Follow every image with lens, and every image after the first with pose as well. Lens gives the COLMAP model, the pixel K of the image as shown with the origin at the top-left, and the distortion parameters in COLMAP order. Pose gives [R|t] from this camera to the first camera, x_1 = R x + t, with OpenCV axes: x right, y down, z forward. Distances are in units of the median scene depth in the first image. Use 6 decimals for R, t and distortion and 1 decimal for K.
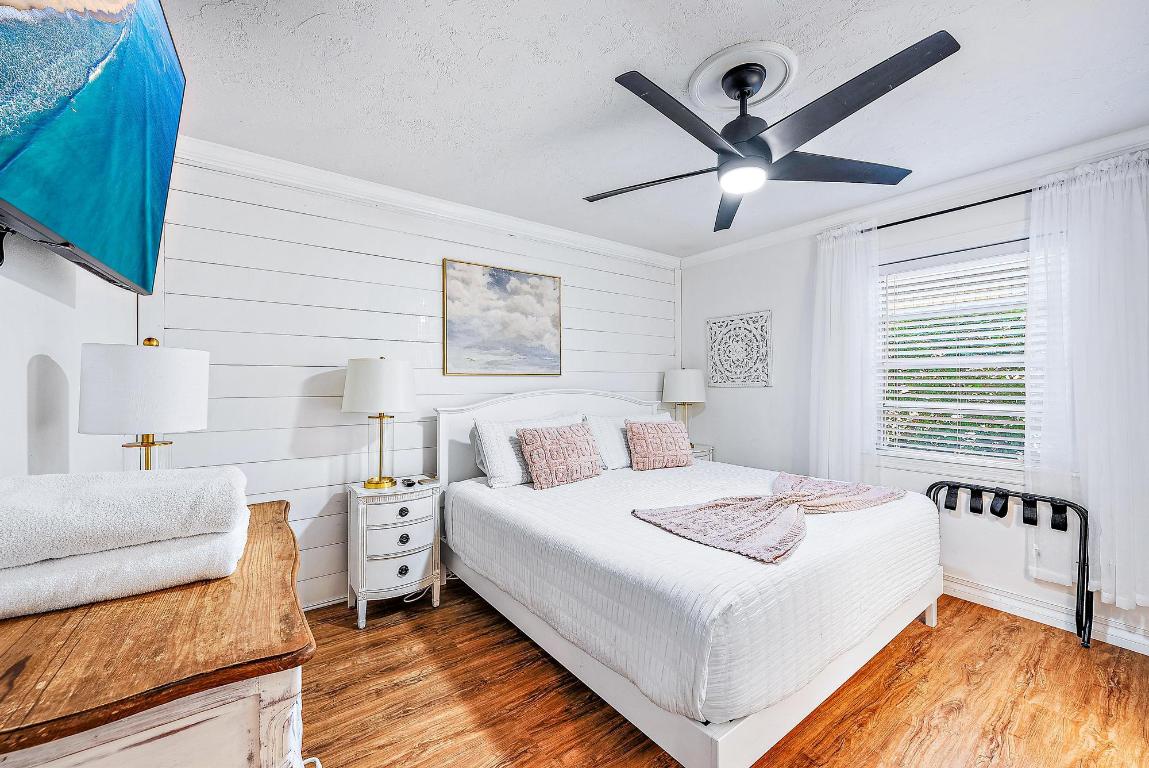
lens RADIAL K [[453.3, 0, 582.2], [0, 453.3, 381.2], [0, 0, 1]] dist [-0.000721, -0.000086]
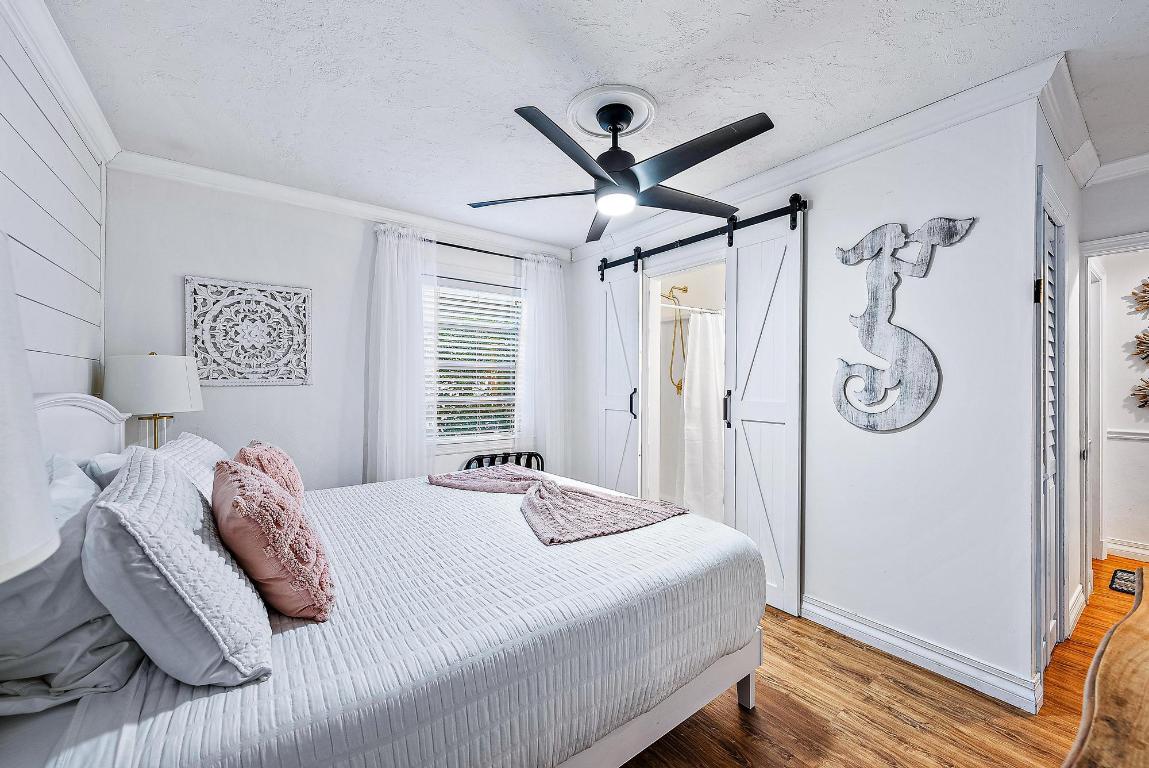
lens RADIAL K [[453.3, 0, 582.2], [0, 453.3, 381.2], [0, 0, 1]] dist [-0.000721, -0.000086]
pose [[-0.002809, 0.001749, 0.999995, -0.377817], [-0.008856, 0.999959, -0.001774, 0.002769], [-0.999957, -0.008861, -0.002793, 0.517592]]
